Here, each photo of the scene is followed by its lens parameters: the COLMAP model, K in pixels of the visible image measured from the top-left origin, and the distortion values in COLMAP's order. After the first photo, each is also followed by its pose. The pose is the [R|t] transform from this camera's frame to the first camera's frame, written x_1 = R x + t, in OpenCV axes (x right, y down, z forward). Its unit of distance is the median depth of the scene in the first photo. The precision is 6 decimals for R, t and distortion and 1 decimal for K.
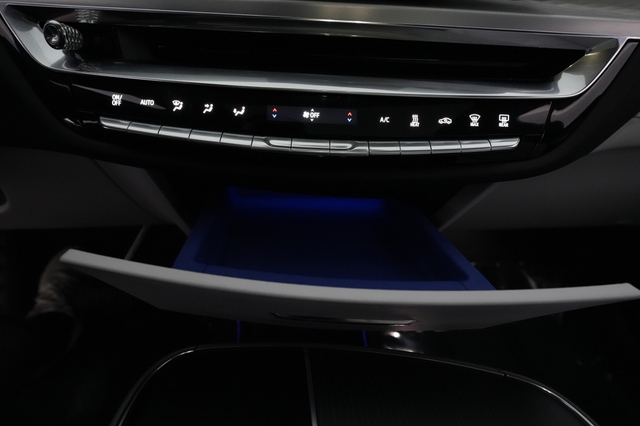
lens RADIAL K [[323.5, 0, 321.2], [0, 323.5, 211.3], [0, 0, 1]] dist [0.000370, 0.004249]
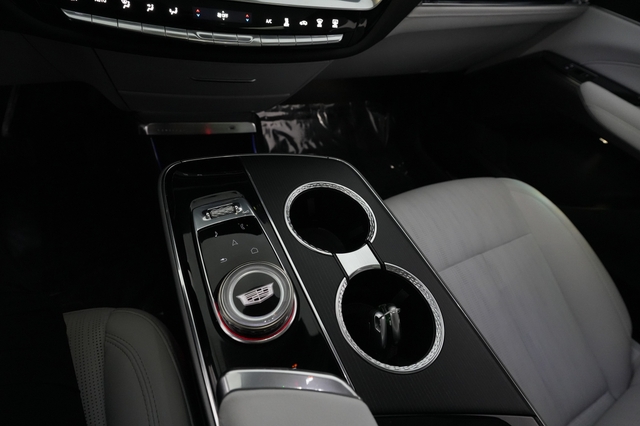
lens RADIAL K [[323.5, 0, 322.2], [0, 323.5, 213.1], [0, 0, 1]] dist [0.000370, 0.004249]
pose [[0.930459, -0.155146, 0.331928, -0.252753], [-0.016592, 0.887155, 0.461174, -0.179219], [-0.366021, -0.434611, 0.822887, -0.891460]]
